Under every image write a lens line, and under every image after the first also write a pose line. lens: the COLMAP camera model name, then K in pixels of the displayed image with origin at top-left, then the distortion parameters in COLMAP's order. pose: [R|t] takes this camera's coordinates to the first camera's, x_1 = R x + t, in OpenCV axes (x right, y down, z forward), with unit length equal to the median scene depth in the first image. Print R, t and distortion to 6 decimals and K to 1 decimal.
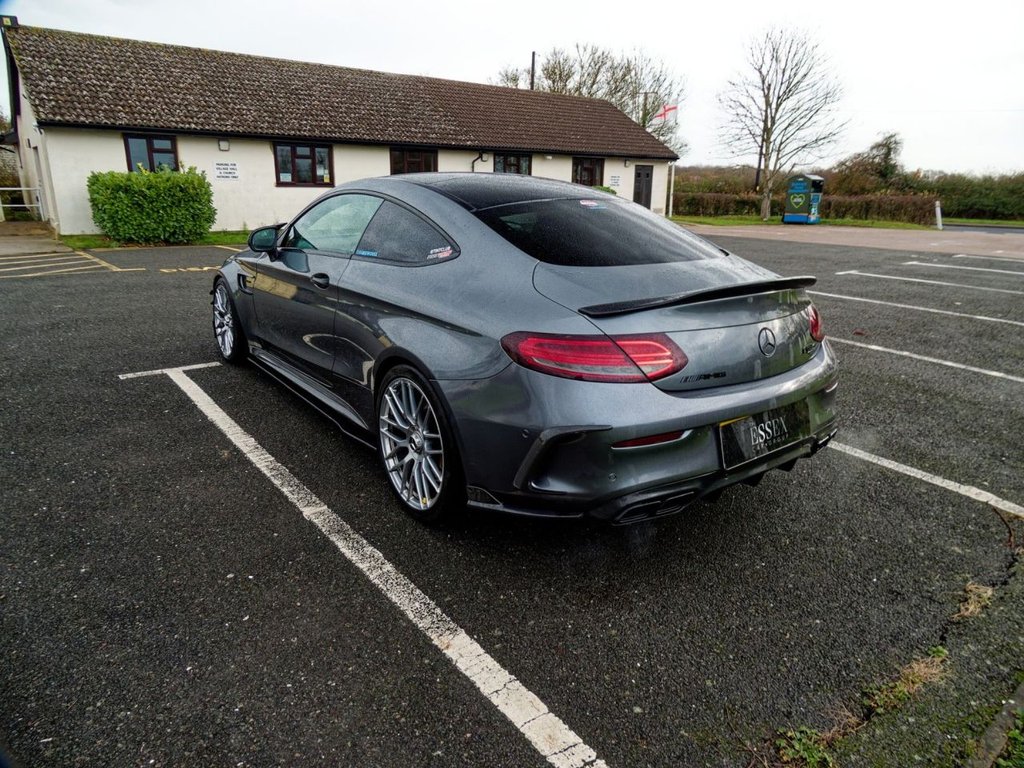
lens RADIAL K [[656.2, 0, 514.3], [0, 656.2, 388.4], [0, 0, 1]] dist [-0.010171, 0.010198]
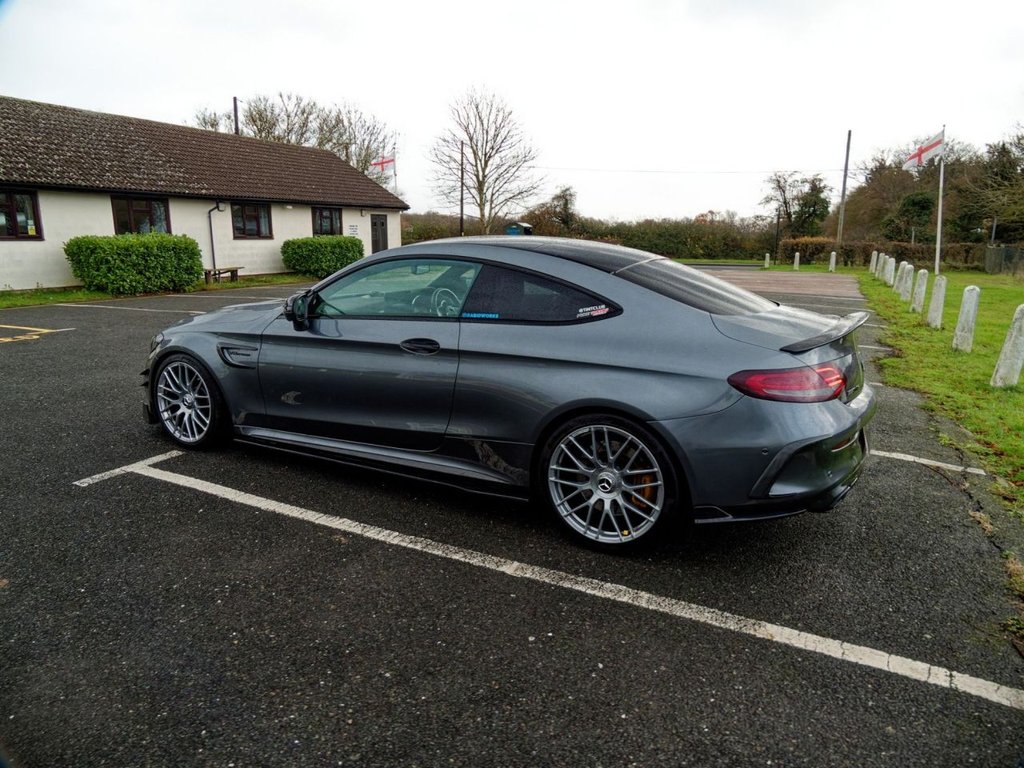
lens RADIAL K [[659.9, 0, 516.3], [0, 659.9, 384.0], [0, 0, 1]] dist [-0.008082, 0.008780]
pose [[0.903199, -0.104343, 0.416346, -0.103477], [0.134601, 0.989927, -0.043906, -0.007452], [-0.407571, 0.095696, 0.908145, 0.005945]]
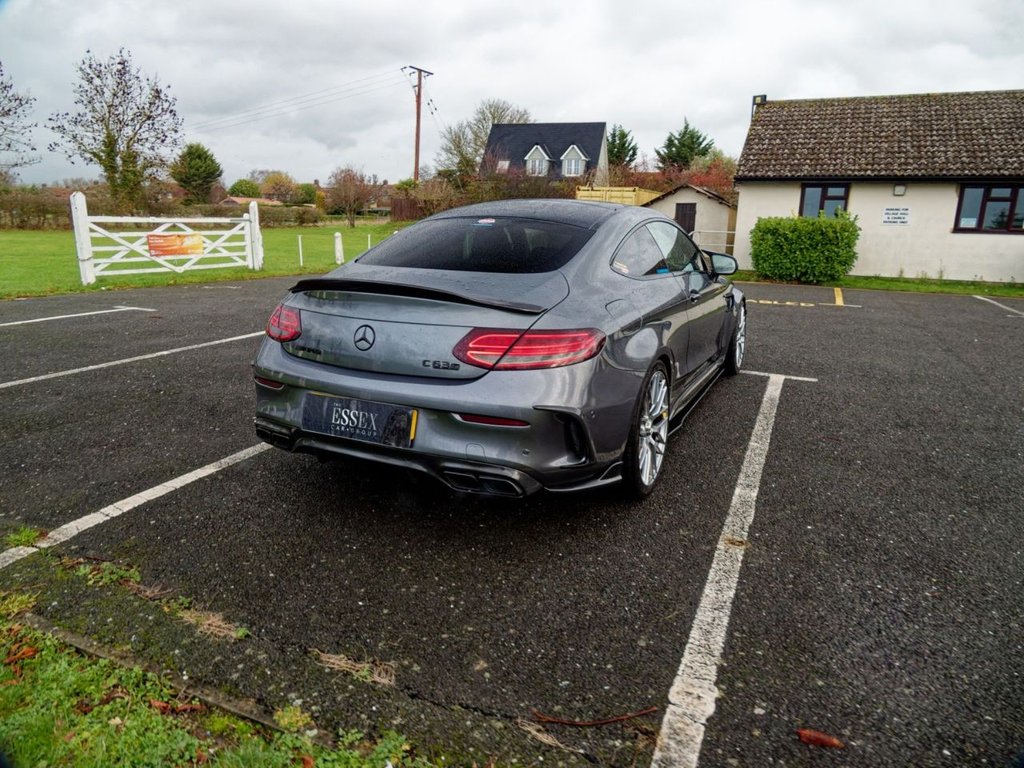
lens RADIAL K [[656.2, 0, 514.3], [0, 656.2, 388.4], [0, 0, 1]] dist [-0.010171, 0.010198]
pose [[0.464764, 0.215763, -0.858744, 0.179675], [-0.276179, 0.956795, 0.090927, -0.019592], [0.841261, 0.194908, 0.504273, 0.082989]]
